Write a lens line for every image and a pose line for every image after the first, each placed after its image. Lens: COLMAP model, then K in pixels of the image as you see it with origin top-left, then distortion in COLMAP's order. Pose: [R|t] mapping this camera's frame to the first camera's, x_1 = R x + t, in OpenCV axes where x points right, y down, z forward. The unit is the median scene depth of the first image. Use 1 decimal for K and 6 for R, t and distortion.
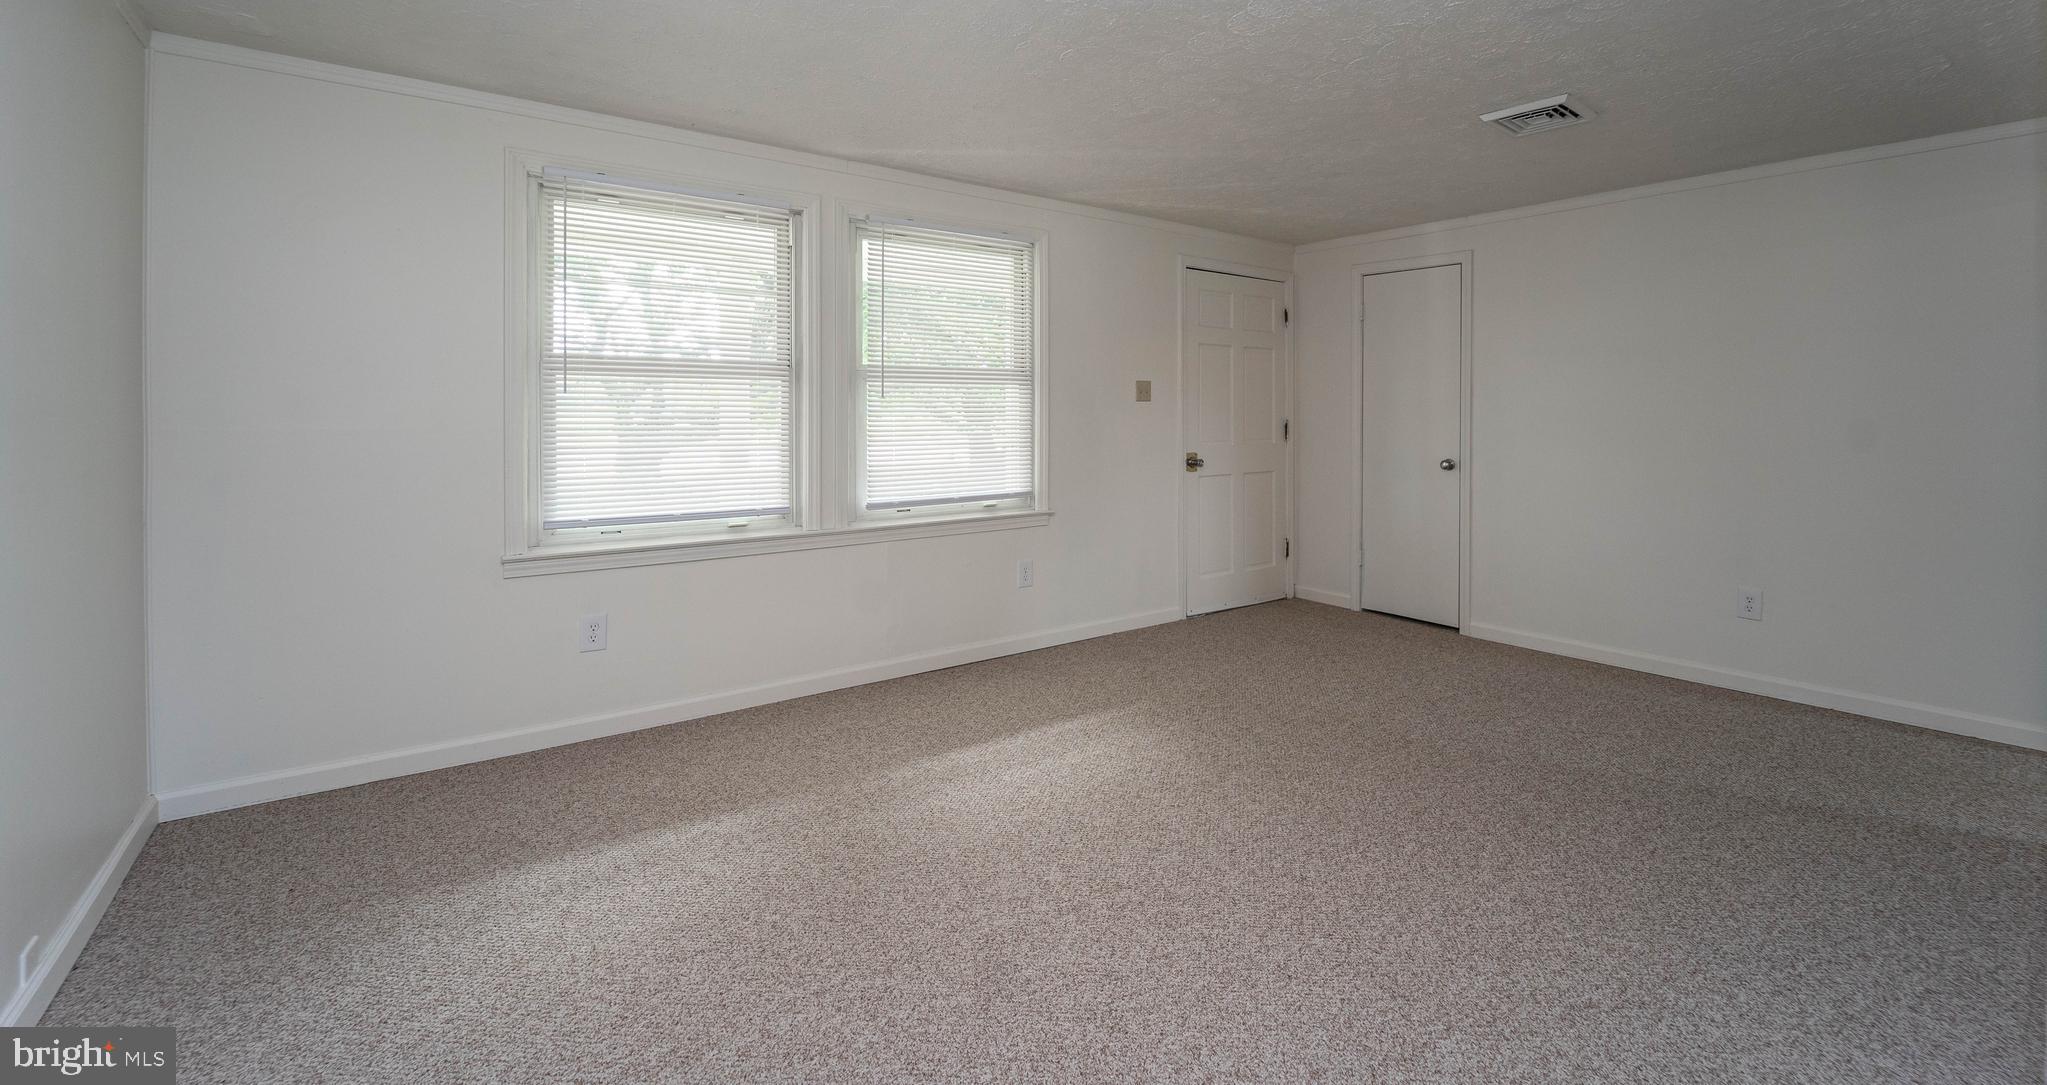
lens RADIAL K [[824.8, 0, 1018.4], [0, 824.8, 419.6], [0, 0, 1]] dist [-0.025323, 0.000066]
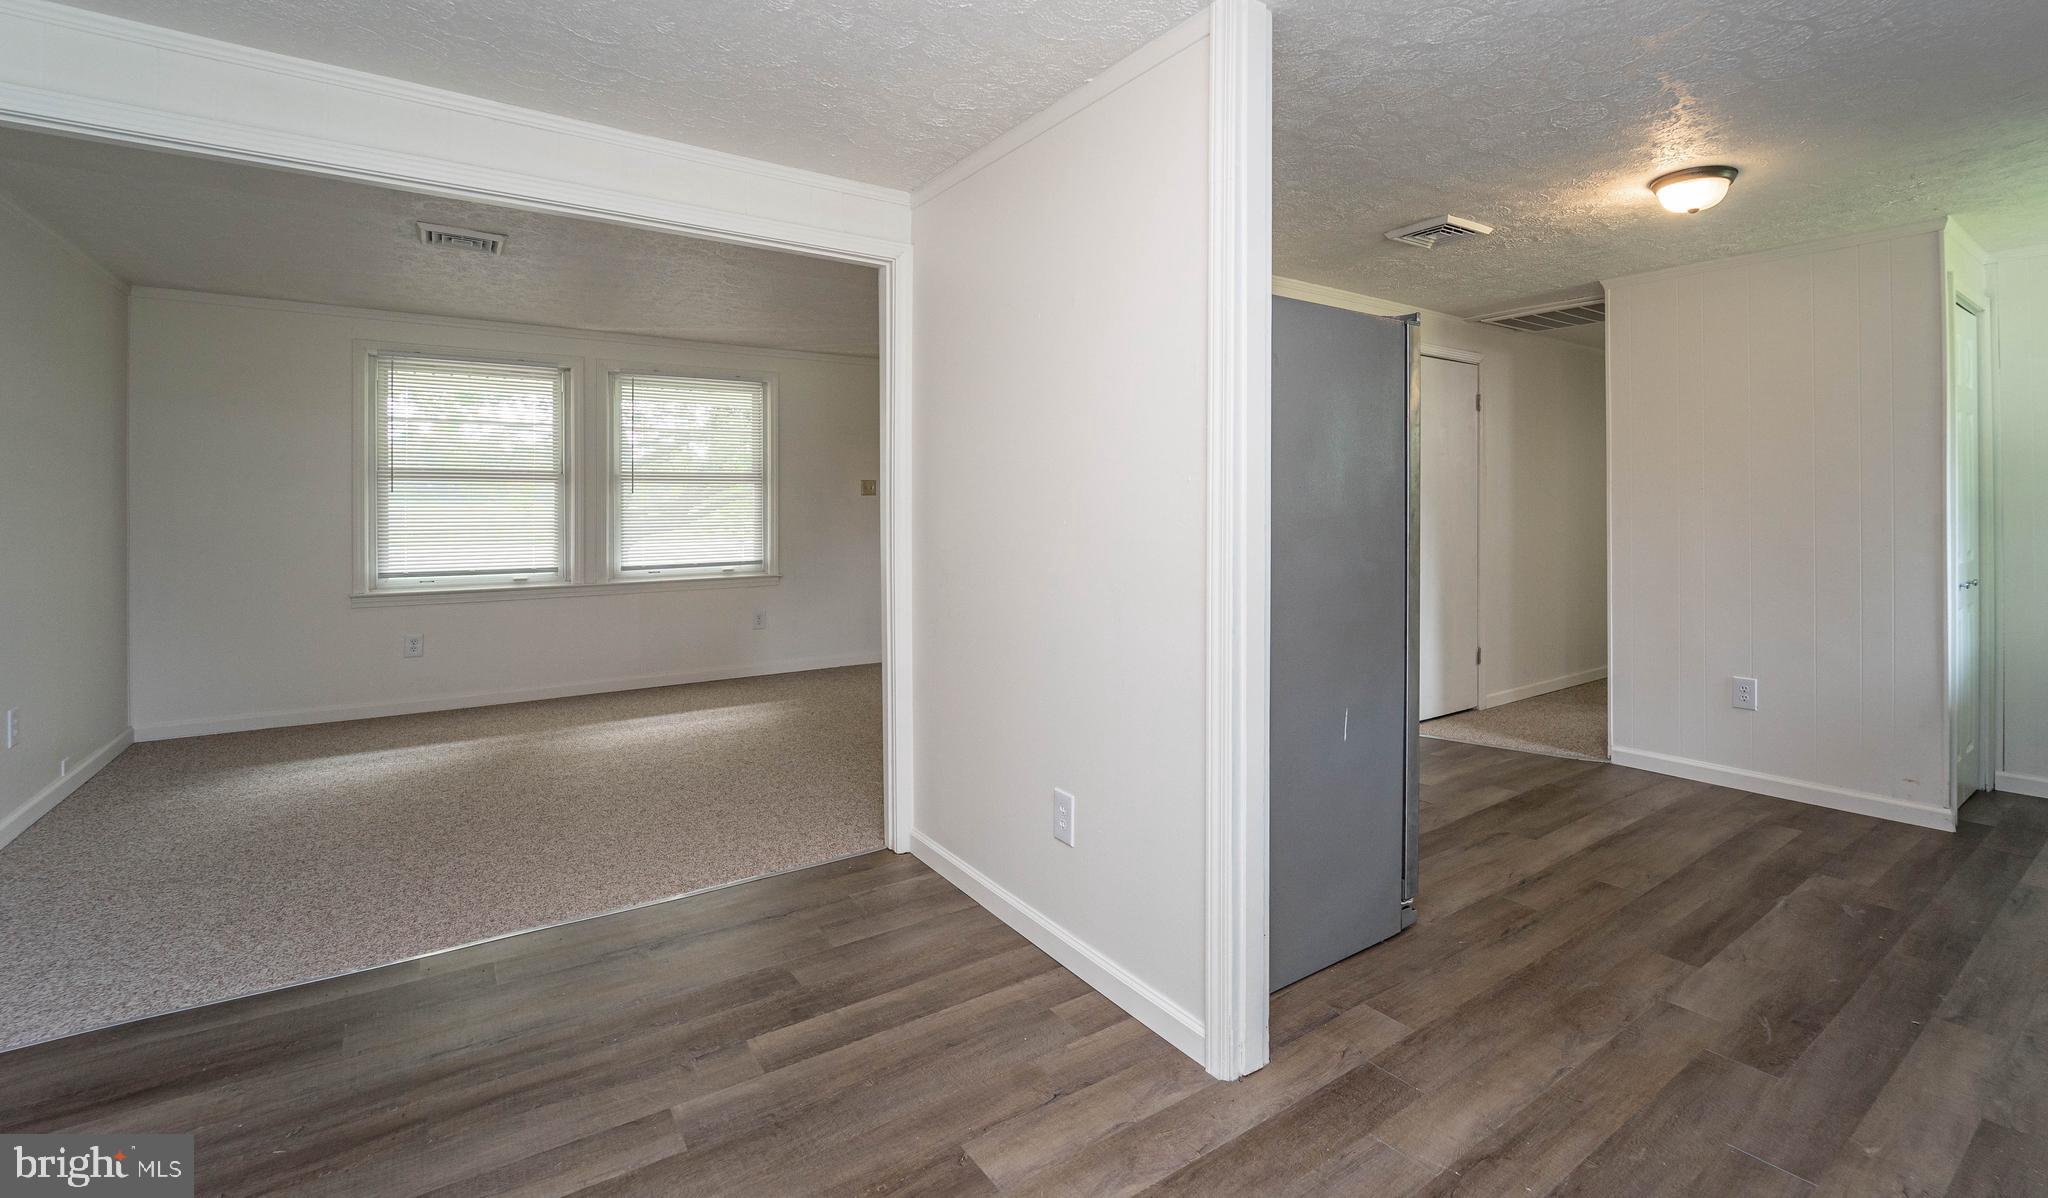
lens RADIAL K [[902.1, 0, 1108.3], [0, 902.1, 508.3], [0, 0, 1]] dist [-0.024606, -0.000575]
pose [[0.999970, -0.003006, 0.007079, 0.666772], [0.003038, 0.999986, -0.004441, 0.008402], [-0.007066, 0.004462, 0.999965, -0.593215]]
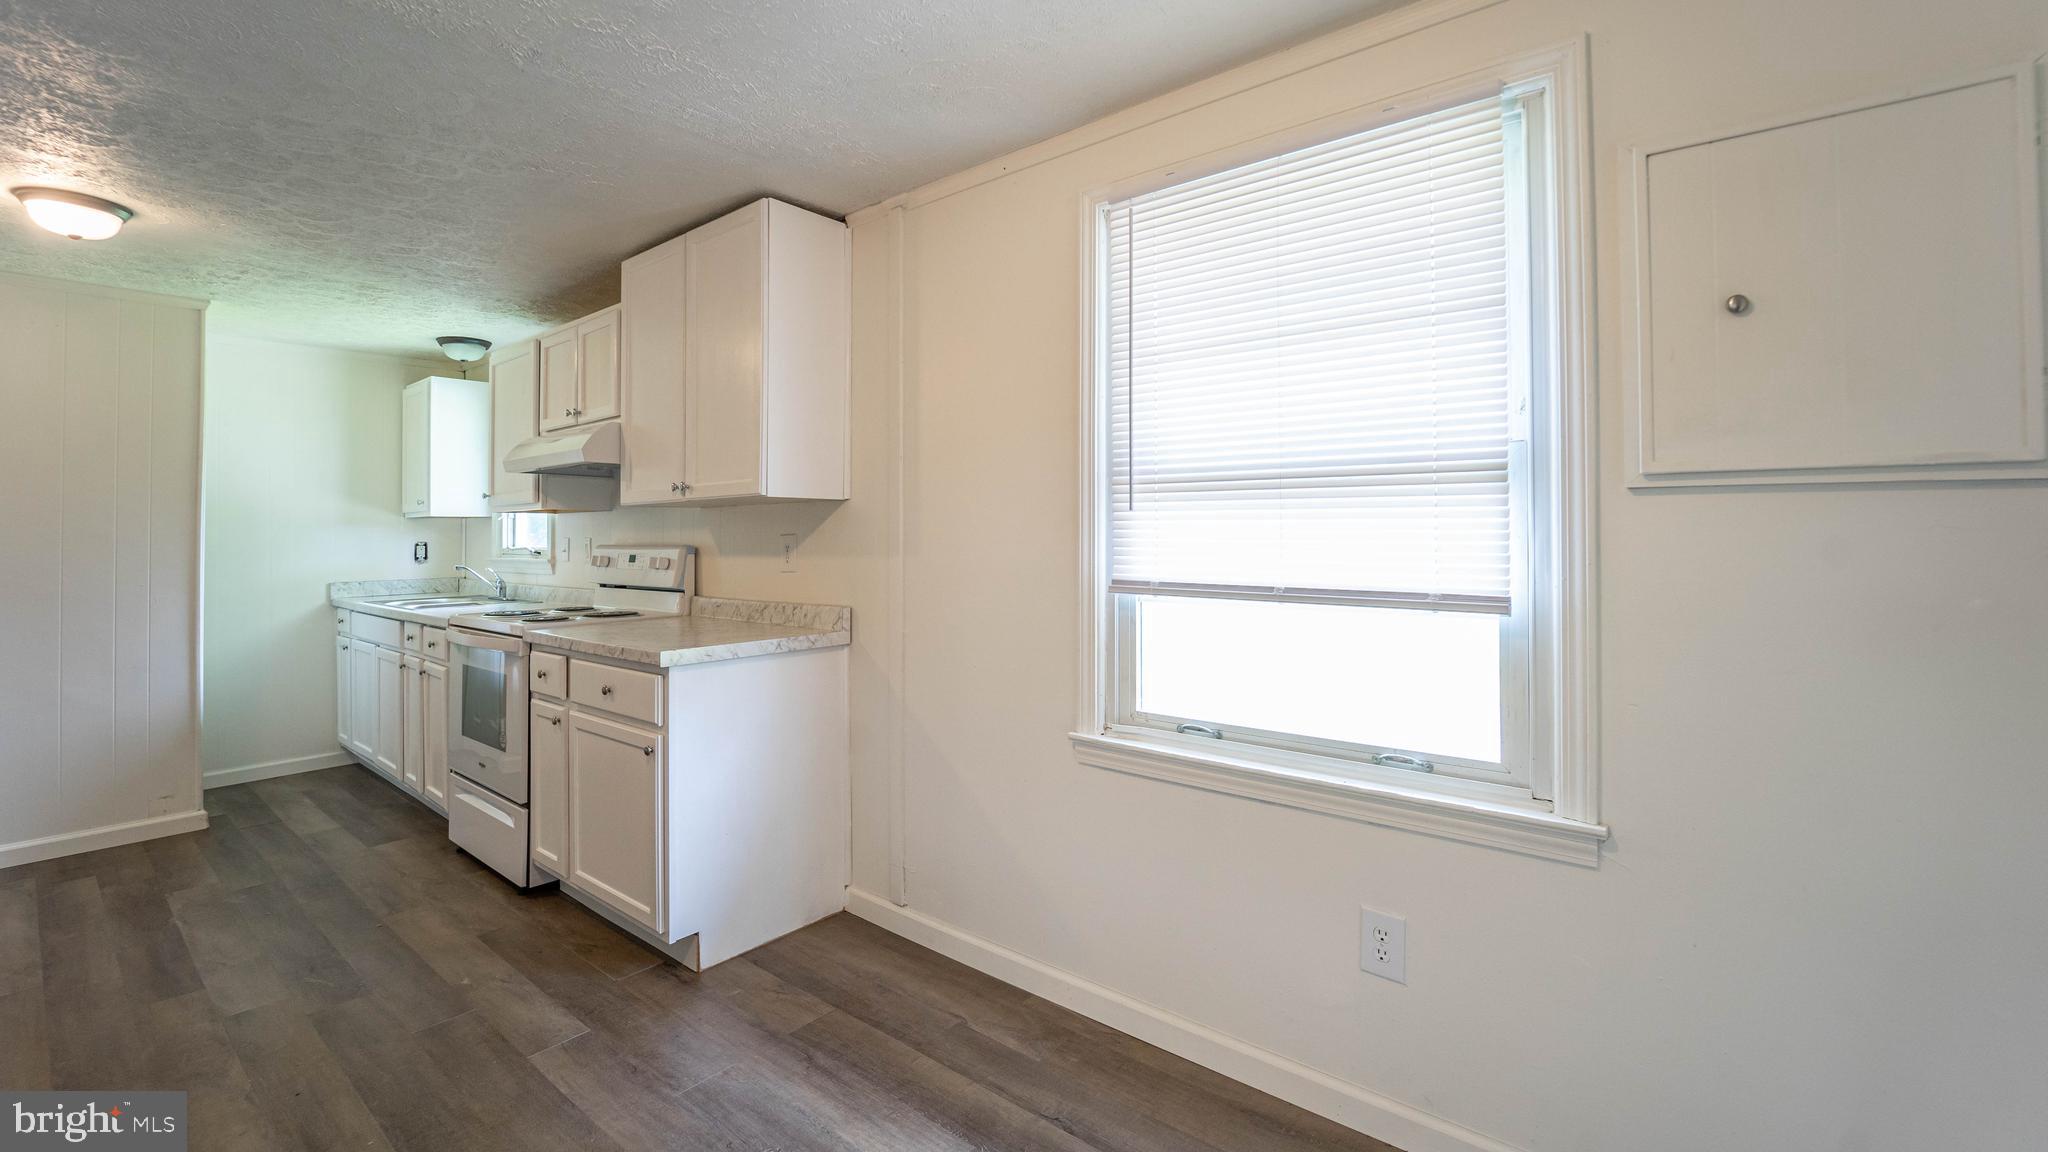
lens RADIAL K [[862.9, 0, 1038.9], [0, 862.9, 522.3], [0, 0, 1]] dist [-0.022000, -0.000265]
pose [[-0.245892, 0.018244, 0.969126, 0.332556], [0.014264, 0.999783, -0.015202, 0.005640], [-0.969192, 0.010086, -0.246098, -0.417560]]
